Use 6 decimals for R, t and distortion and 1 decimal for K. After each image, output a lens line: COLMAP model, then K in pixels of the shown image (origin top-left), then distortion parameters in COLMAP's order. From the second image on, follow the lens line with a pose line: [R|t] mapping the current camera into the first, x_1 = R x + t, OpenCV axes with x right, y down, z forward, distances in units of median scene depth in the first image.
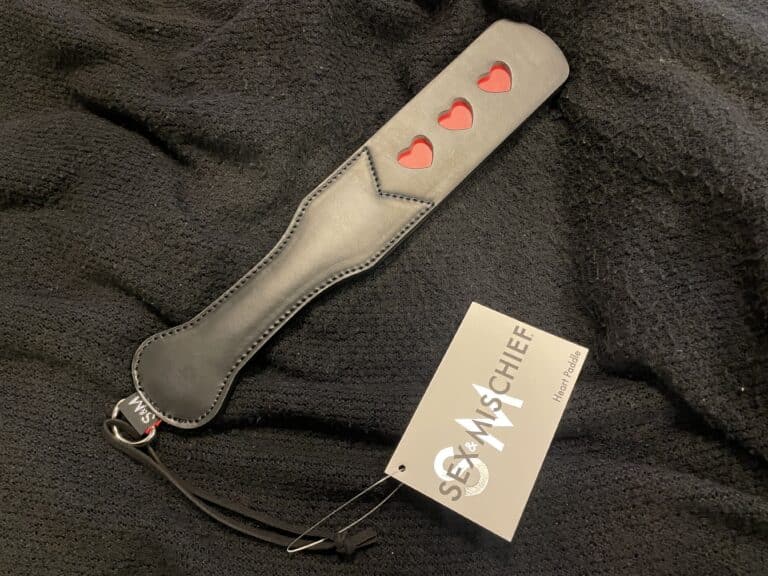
lens RADIAL K [[600.0, 0, 385.7], [0, 600.0, 284.6], [0, 0, 1]] dist [0.065538, -0.001357]
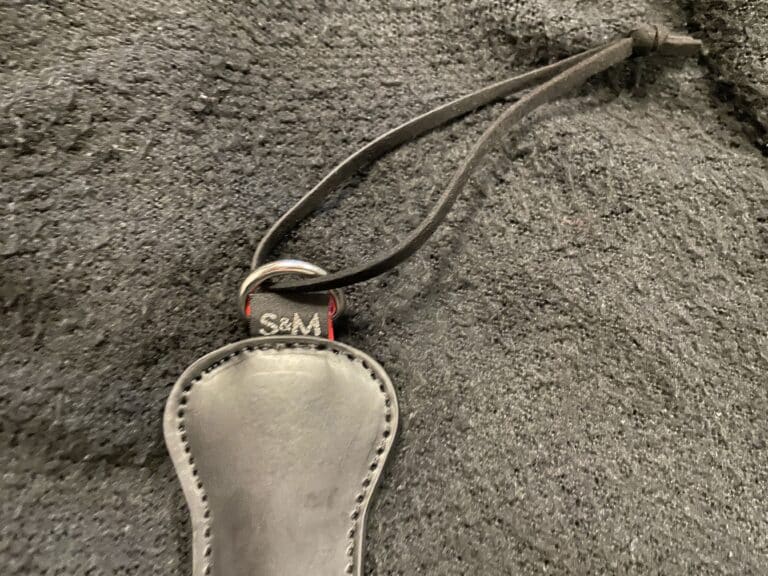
lens RADIAL K [[600.0, 0, 381.5], [0, 600.0, 288.3], [0, 0, 1]] dist [0.065538, -0.001357]
pose [[0.975641, -0.134367, 0.173408, -0.076873], [0.152574, 0.983591, -0.096277, -0.149655], [-0.157626, 0.120390, 0.980133, 0.550689]]
